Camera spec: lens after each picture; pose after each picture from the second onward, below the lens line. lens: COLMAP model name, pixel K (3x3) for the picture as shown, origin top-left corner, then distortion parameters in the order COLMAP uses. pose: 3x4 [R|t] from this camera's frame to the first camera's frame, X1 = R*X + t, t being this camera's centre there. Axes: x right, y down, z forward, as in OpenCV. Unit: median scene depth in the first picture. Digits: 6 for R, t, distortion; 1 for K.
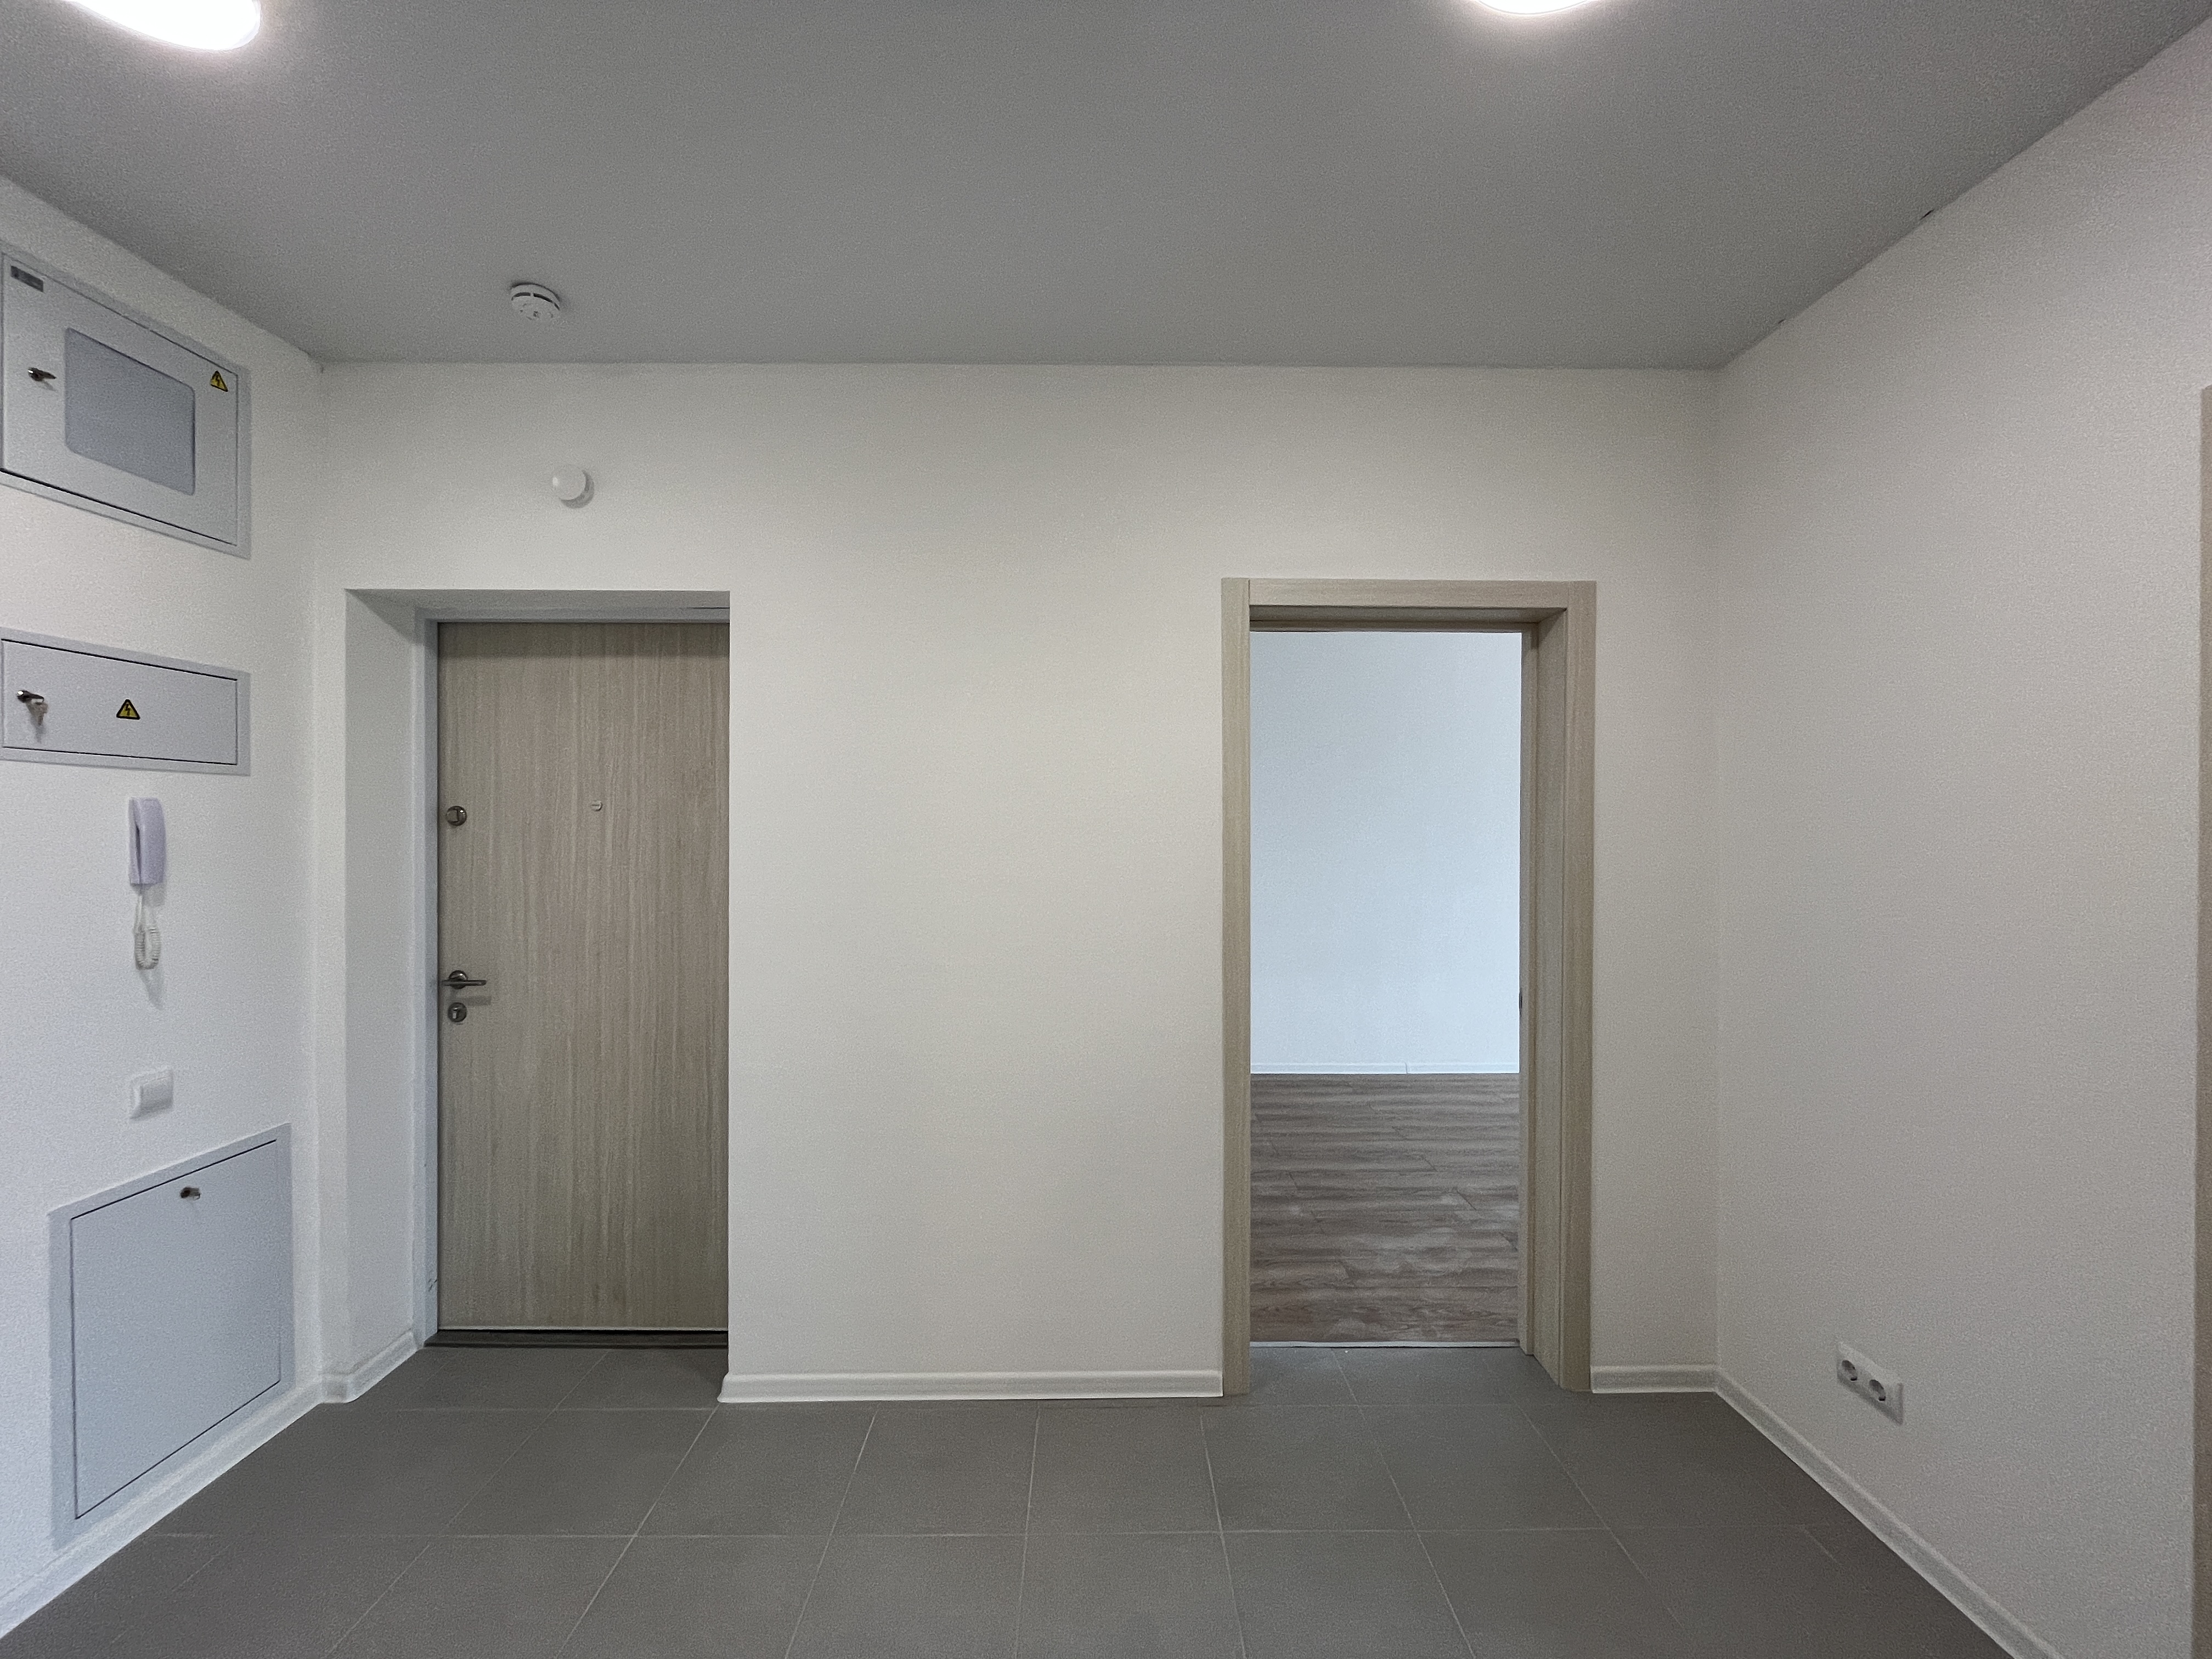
lens RADIAL K [[894.2, 0, 1104.3], [0, 894.2, 834.2], [0, 0, 1]] dist [-0.003120, -0.000110]
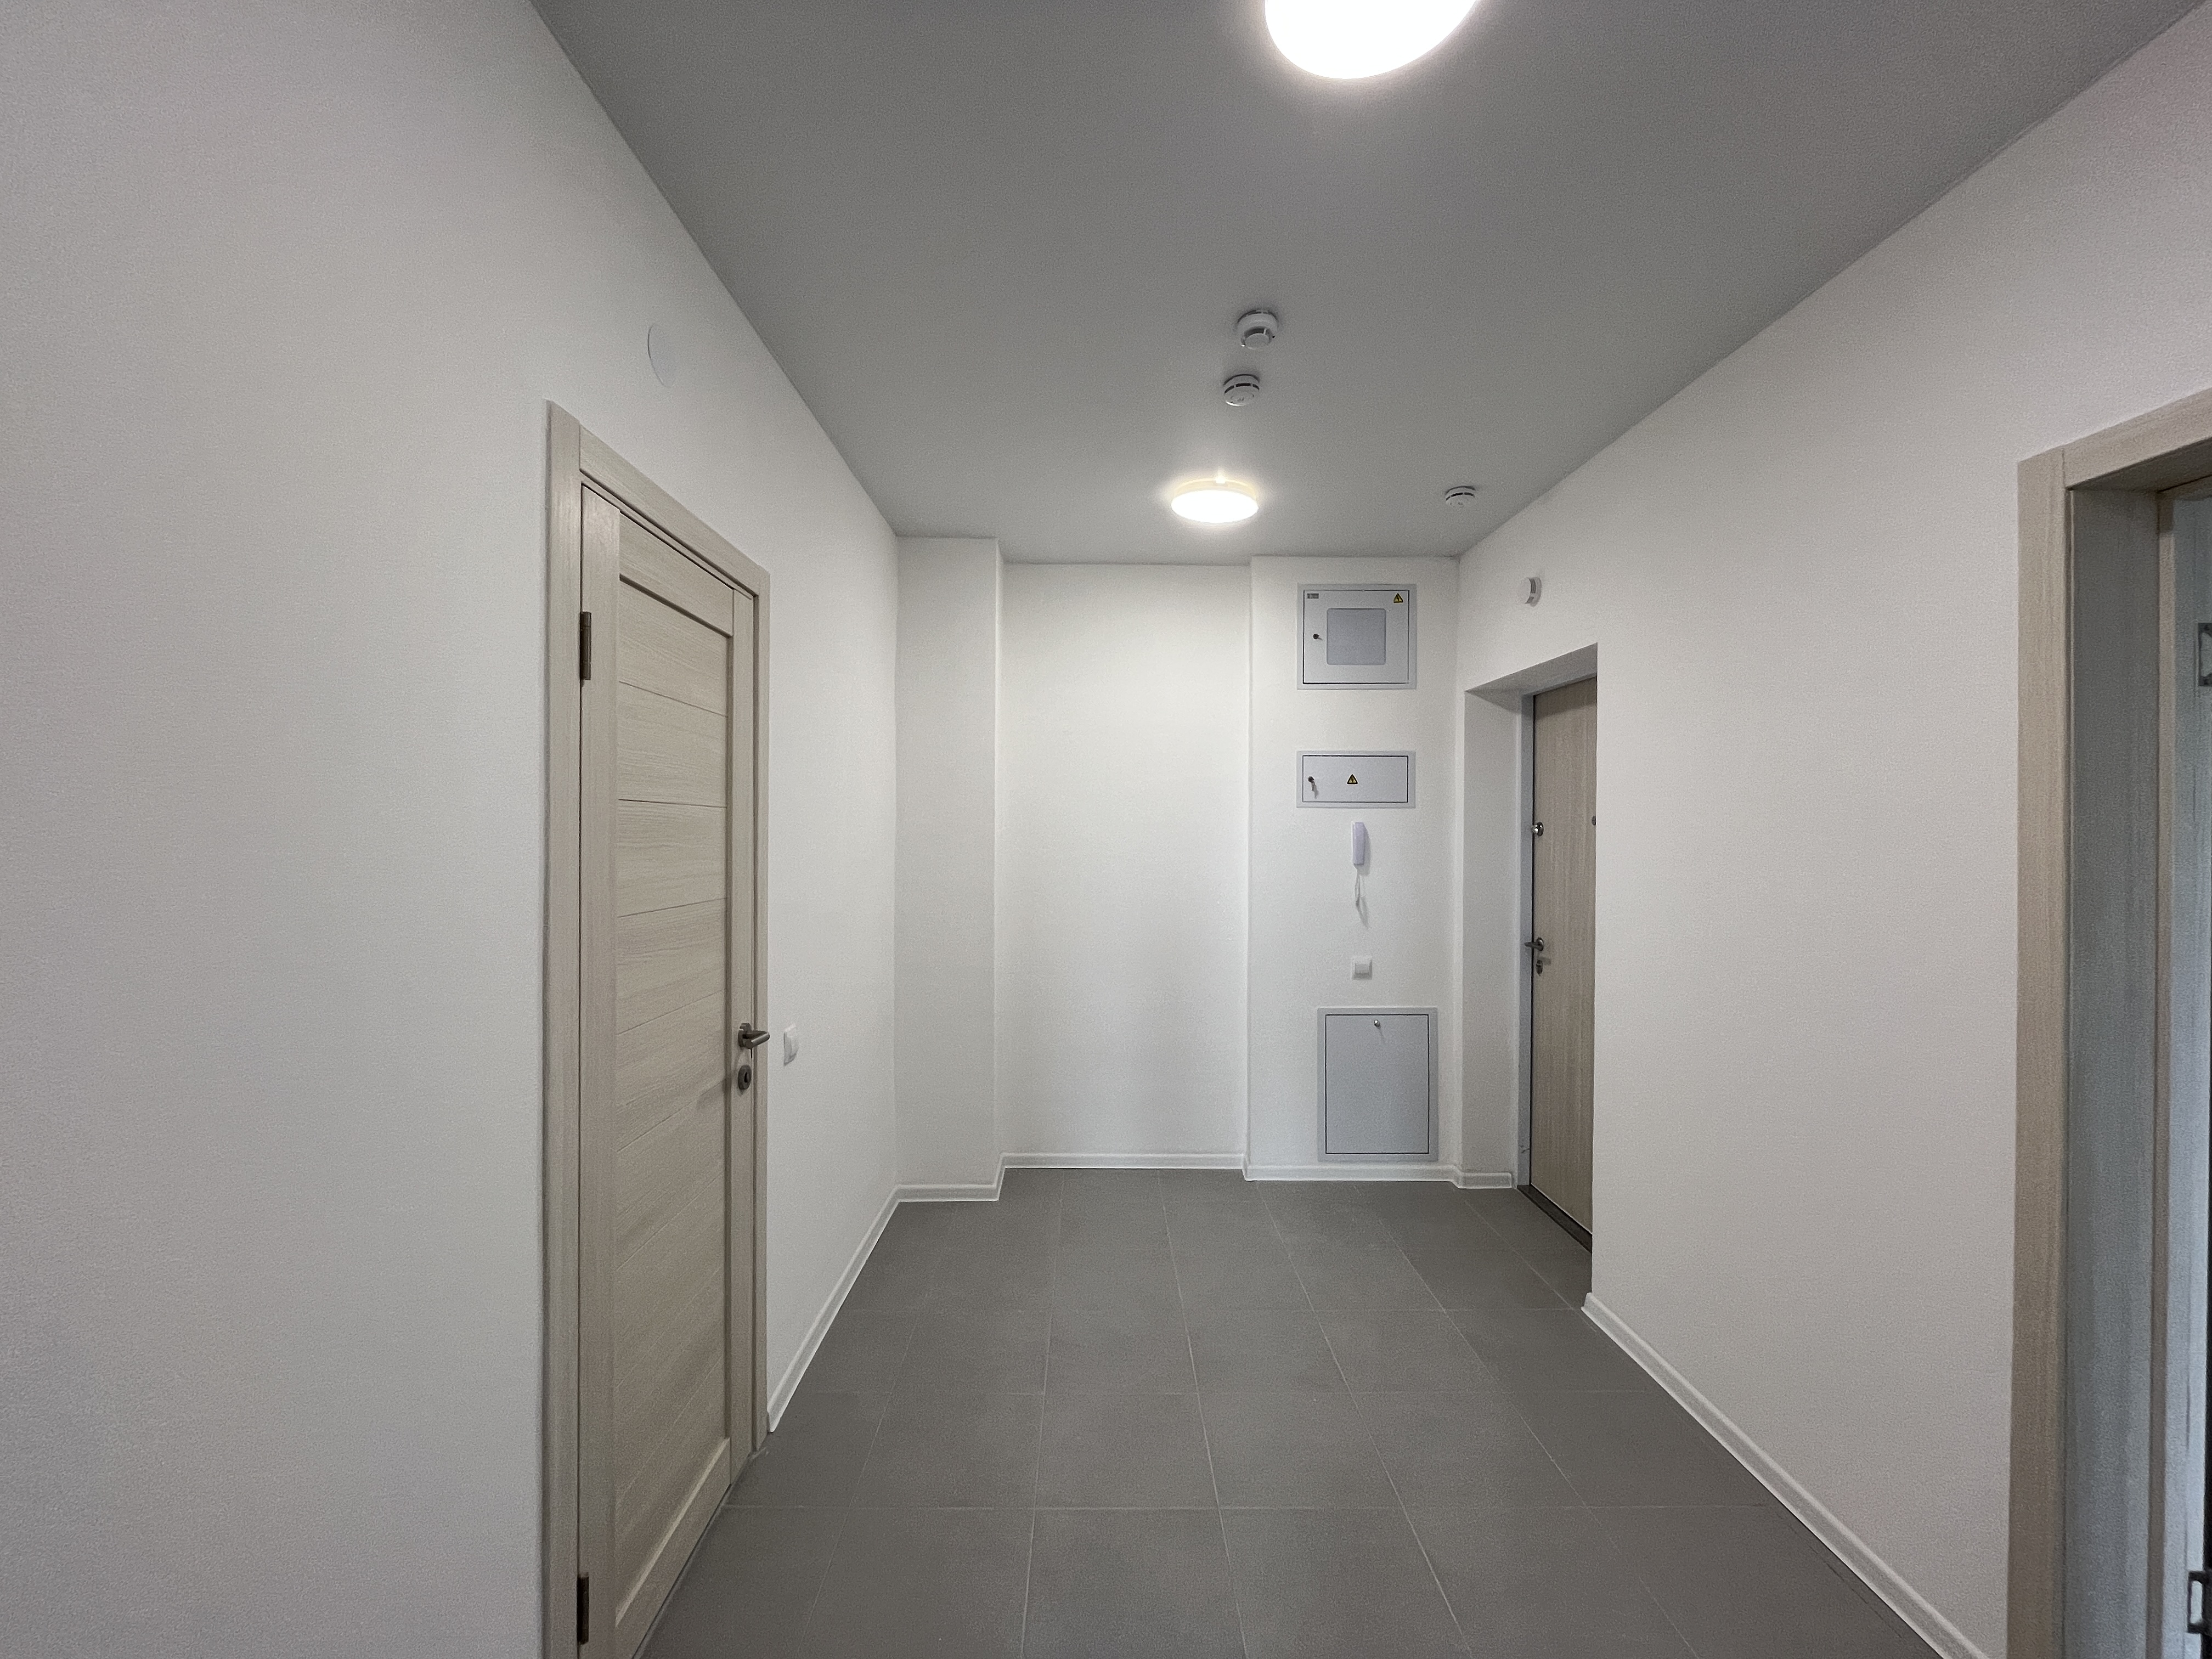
lens RADIAL K [[894.2, 0, 1102.4], [0, 894.2, 830.5], [0, 0, 1]] dist [-0.003120, -0.000110]
pose [[-0.005367, 0.000675, -0.999985, 0.916445], [-0.010792, 0.999941, 0.000733, -0.015566], [0.999927, 0.010796, -0.005360, 0.401677]]
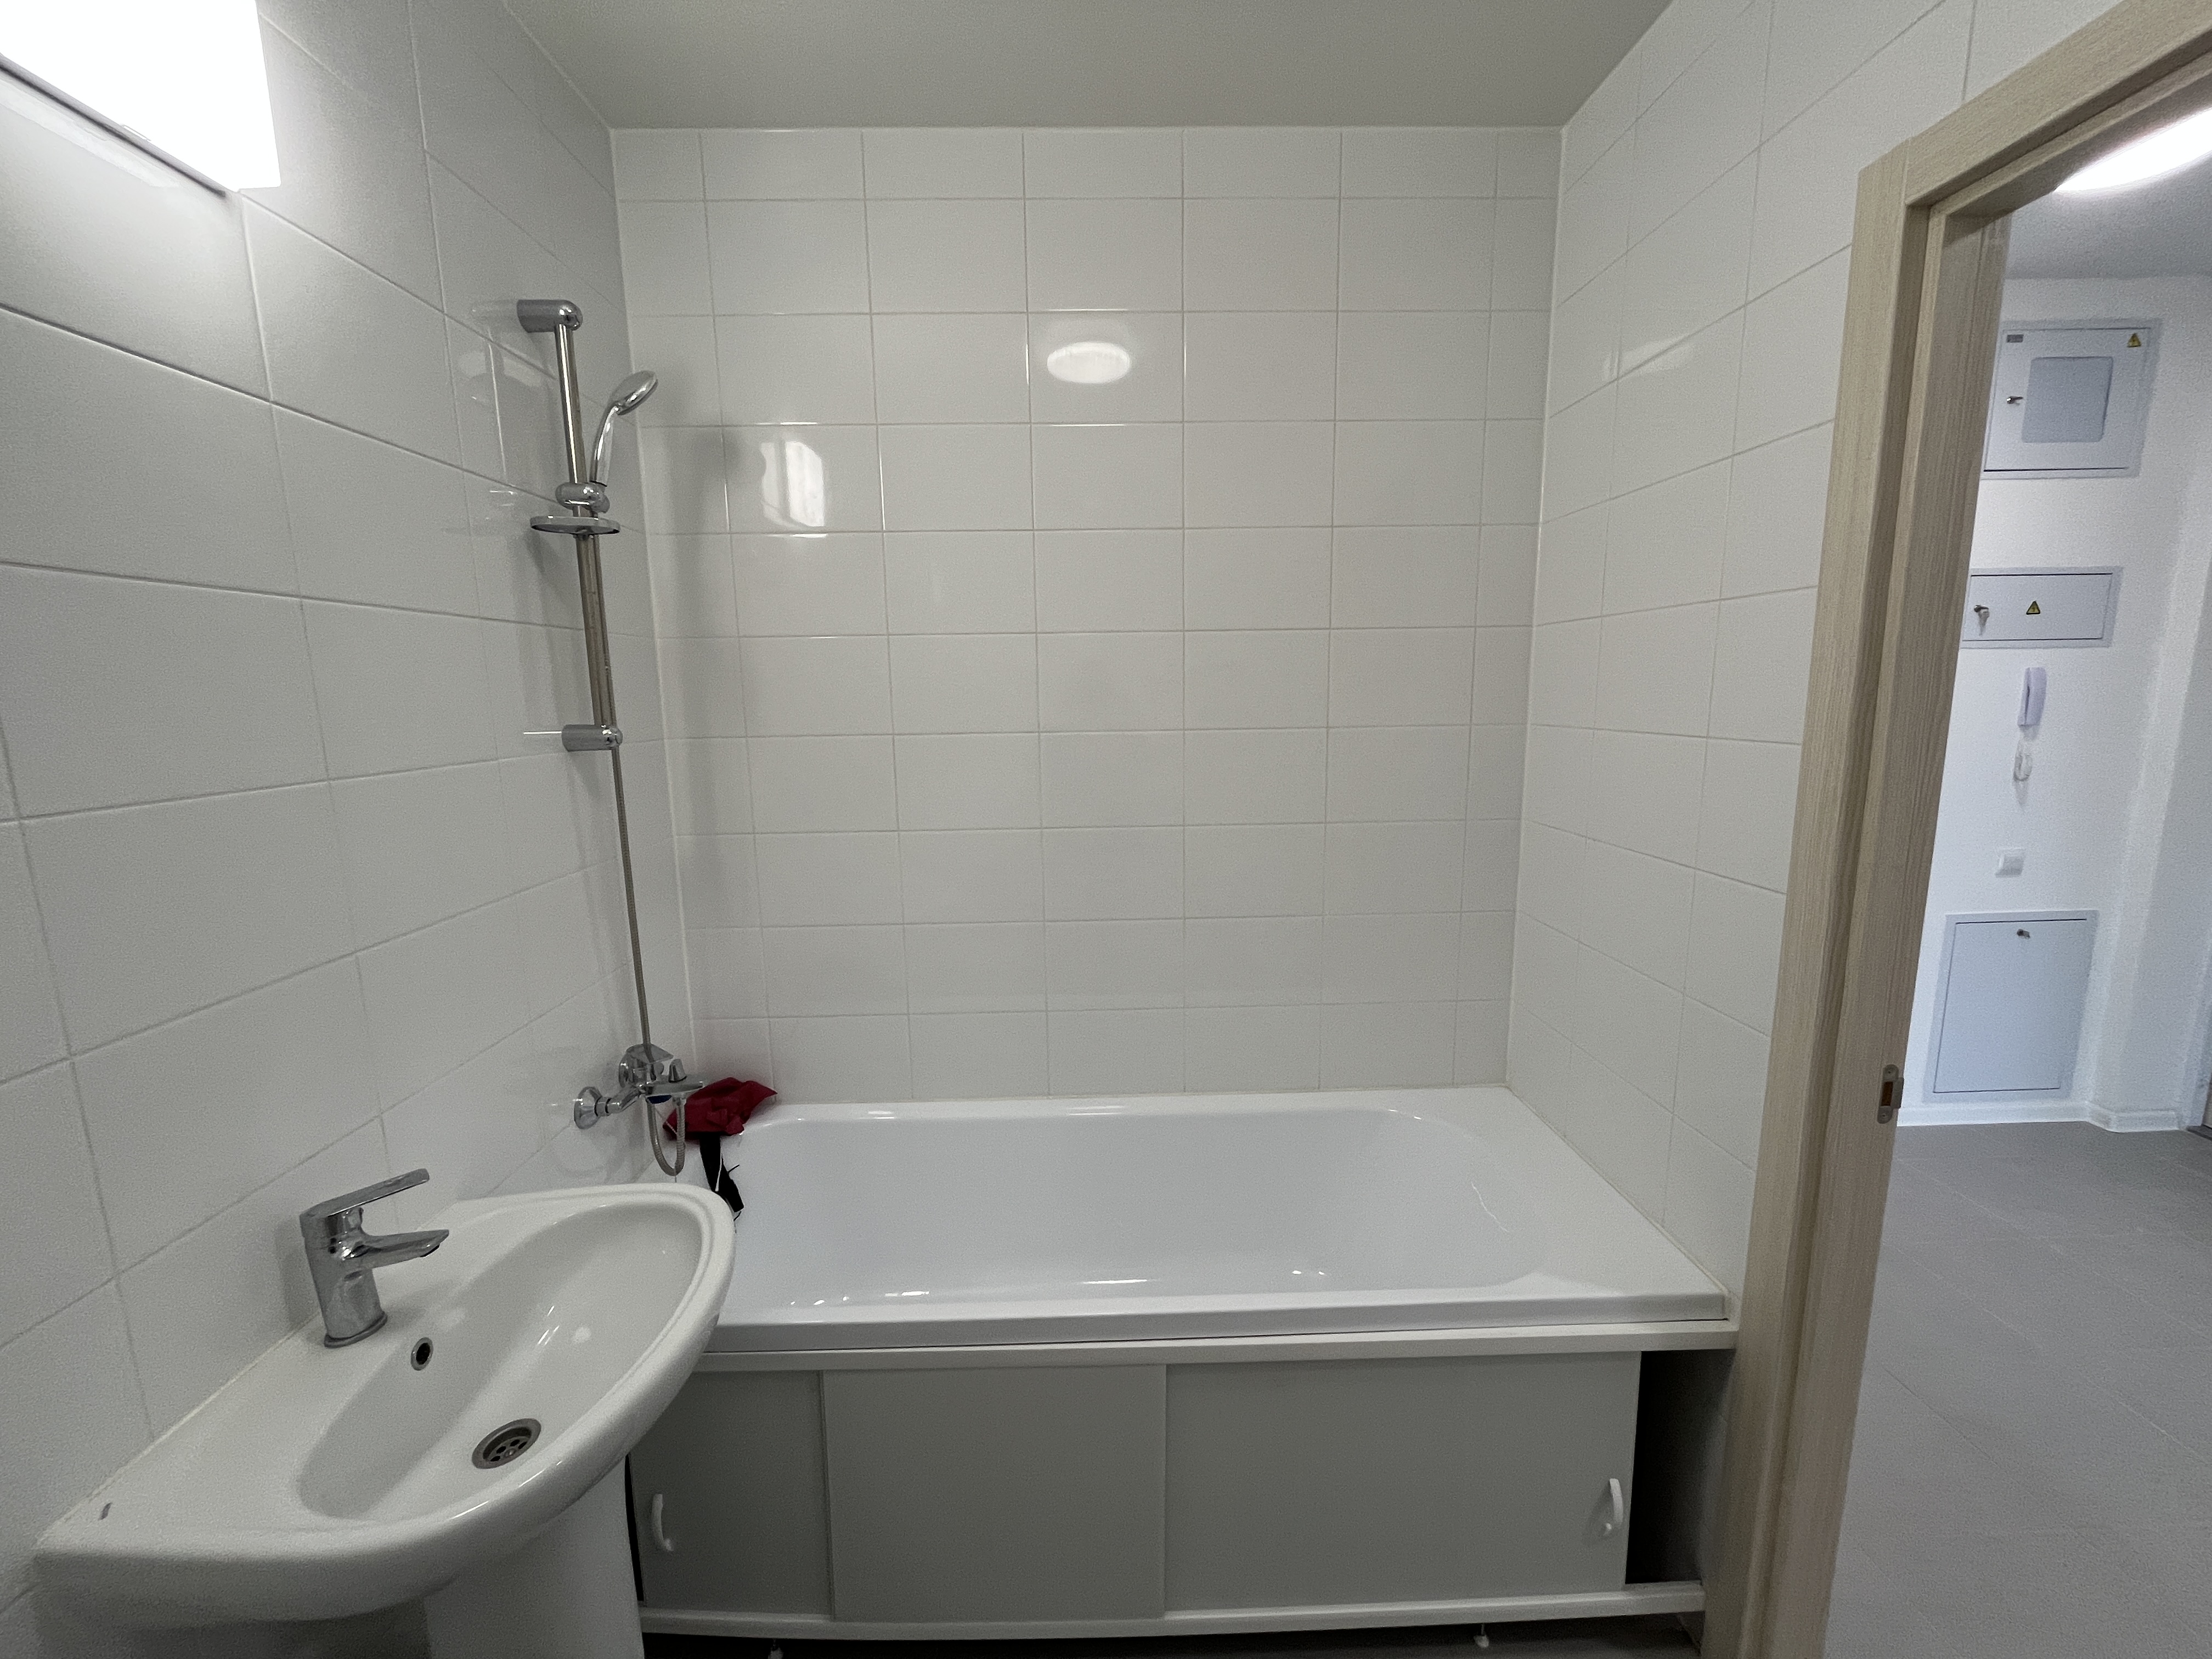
lens RADIAL K [[894.2, 0, 1108.8], [0, 894.2, 835.7], [0, 0, 1]] dist [-0.003120, -0.000110]
pose [[0.010270, 0.158298, -0.987338, 0.408471], [0.011553, 0.987305, 0.158413, -0.015287], [0.999881, -0.013034, 0.008311, -0.544278]]
